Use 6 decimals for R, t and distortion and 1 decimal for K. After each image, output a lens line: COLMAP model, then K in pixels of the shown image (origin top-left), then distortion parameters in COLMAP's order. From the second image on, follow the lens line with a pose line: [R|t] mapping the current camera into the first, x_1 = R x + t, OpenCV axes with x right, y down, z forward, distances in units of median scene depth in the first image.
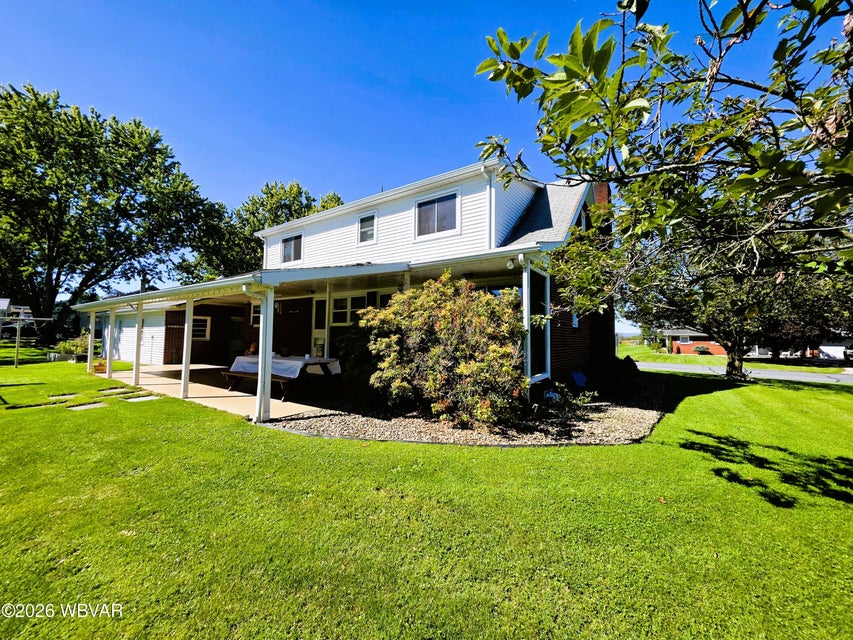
lens RADIAL K [[340.6, 0, 426.5], [0, 340.6, 320.0], [0, 0, 1]] dist [-0.000499, -0.000097]
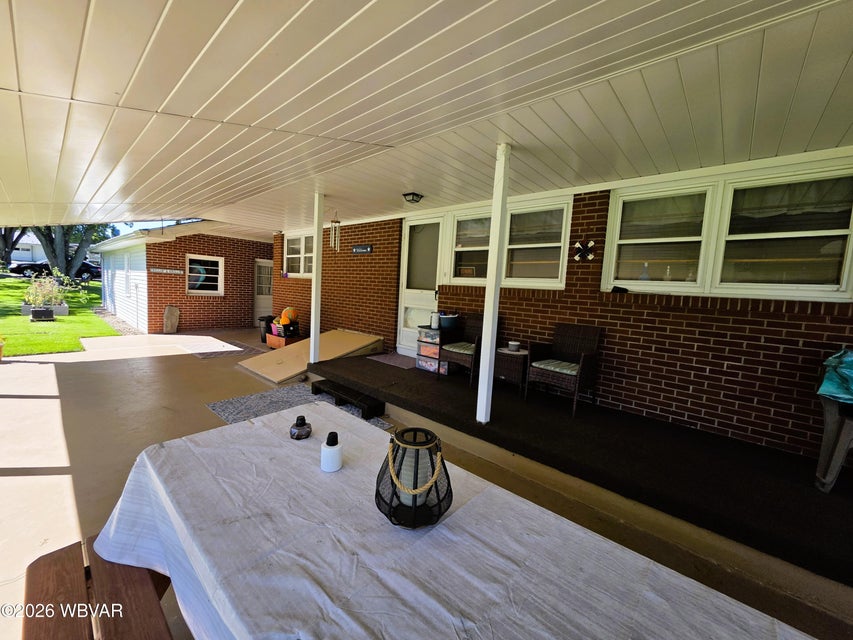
lens RADIAL K [[340.6, 0, 426.5], [0, 340.6, 320.0], [0, 0, 1]] dist [-0.000499, -0.000097]
pose [[0.990868, 0.056939, -0.122226, -0.209634], [-0.039497, 0.989270, 0.140657, 0.002168], [0.128923, -0.134545, 0.982485, 0.471343]]
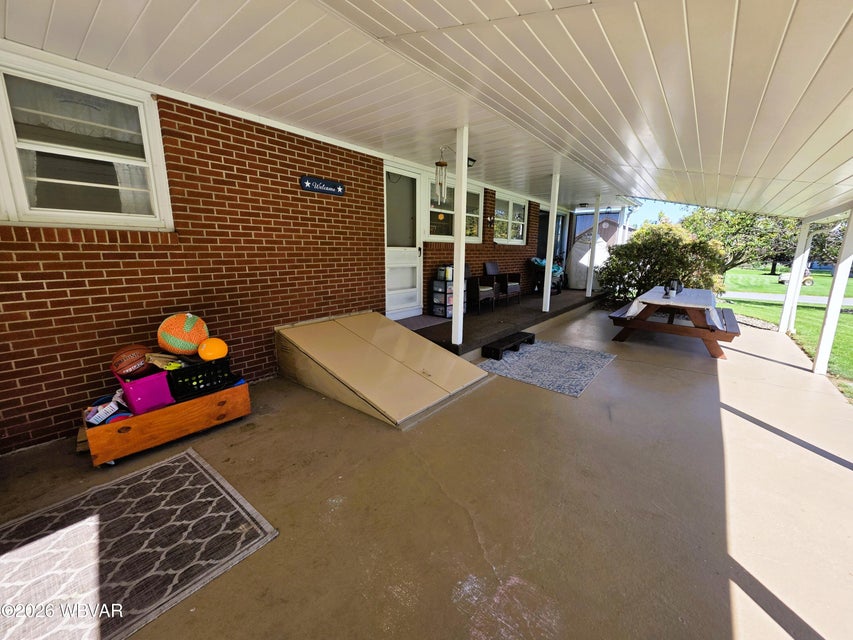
lens RADIAL K [[339.8, 0, 426.5], [0, 339.8, 320.0], [0, 0, 1]] dist [0.020545, -0.000016]
pose [[0.085557, -0.218836, 0.972003, -0.635048], [-0.069063, 0.971931, 0.224899, 0.014532], [-0.993937, -0.086371, 0.068043, 0.792766]]
